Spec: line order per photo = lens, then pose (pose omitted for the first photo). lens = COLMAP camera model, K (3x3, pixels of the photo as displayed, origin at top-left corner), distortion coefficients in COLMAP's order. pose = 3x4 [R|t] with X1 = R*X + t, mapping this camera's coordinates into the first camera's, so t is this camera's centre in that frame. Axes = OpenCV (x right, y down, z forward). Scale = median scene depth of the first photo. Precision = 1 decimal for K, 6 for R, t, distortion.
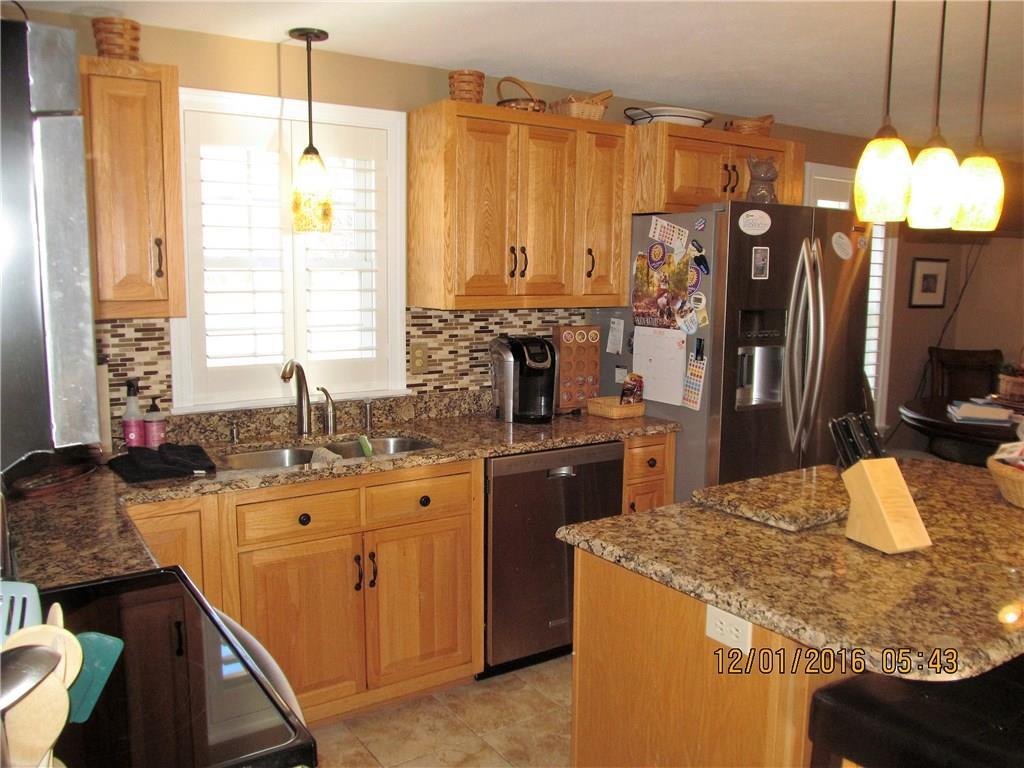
lens RADIAL K [[863.1, 0, 514.6], [0, 863.1, 388.0], [0, 0, 1]] dist [-0.060343, 0.029983]
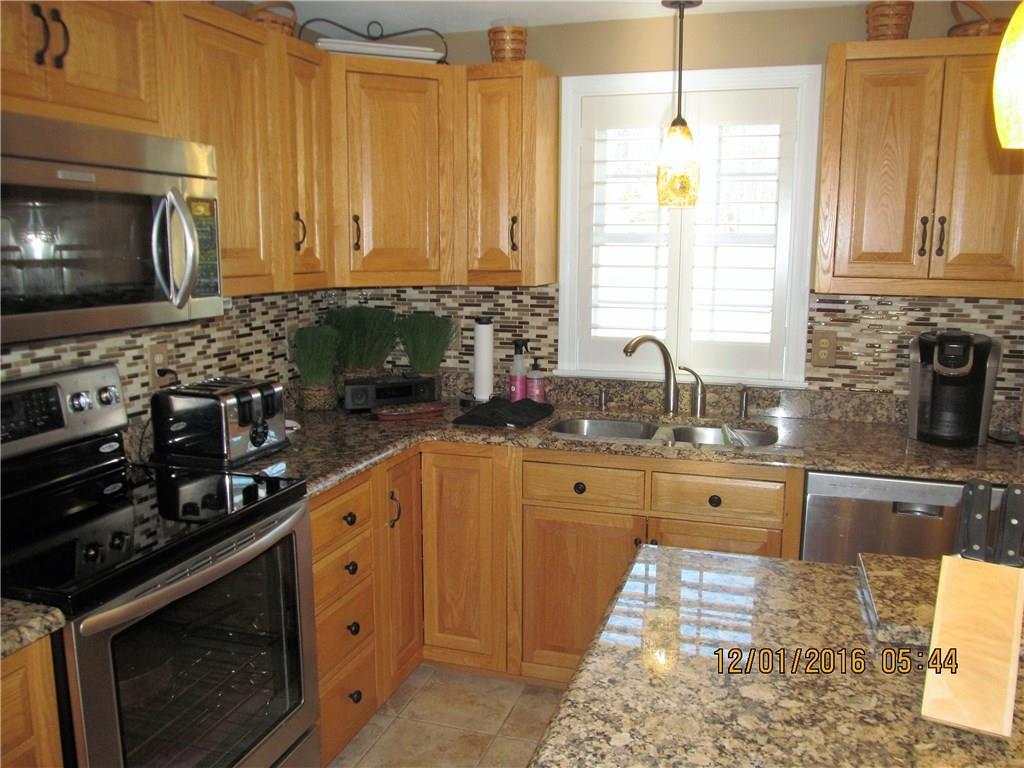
lens RADIAL K [[863.1, 0, 510.2], [0, 863.1, 386.8], [0, 0, 1]] dist [-0.060343, 0.029983]
pose [[0.618540, 0.123072, -0.776055, 0.405907], [-0.108768, 0.991560, 0.070556, -0.025254], [0.778189, 0.040768, 0.626706, 0.238015]]
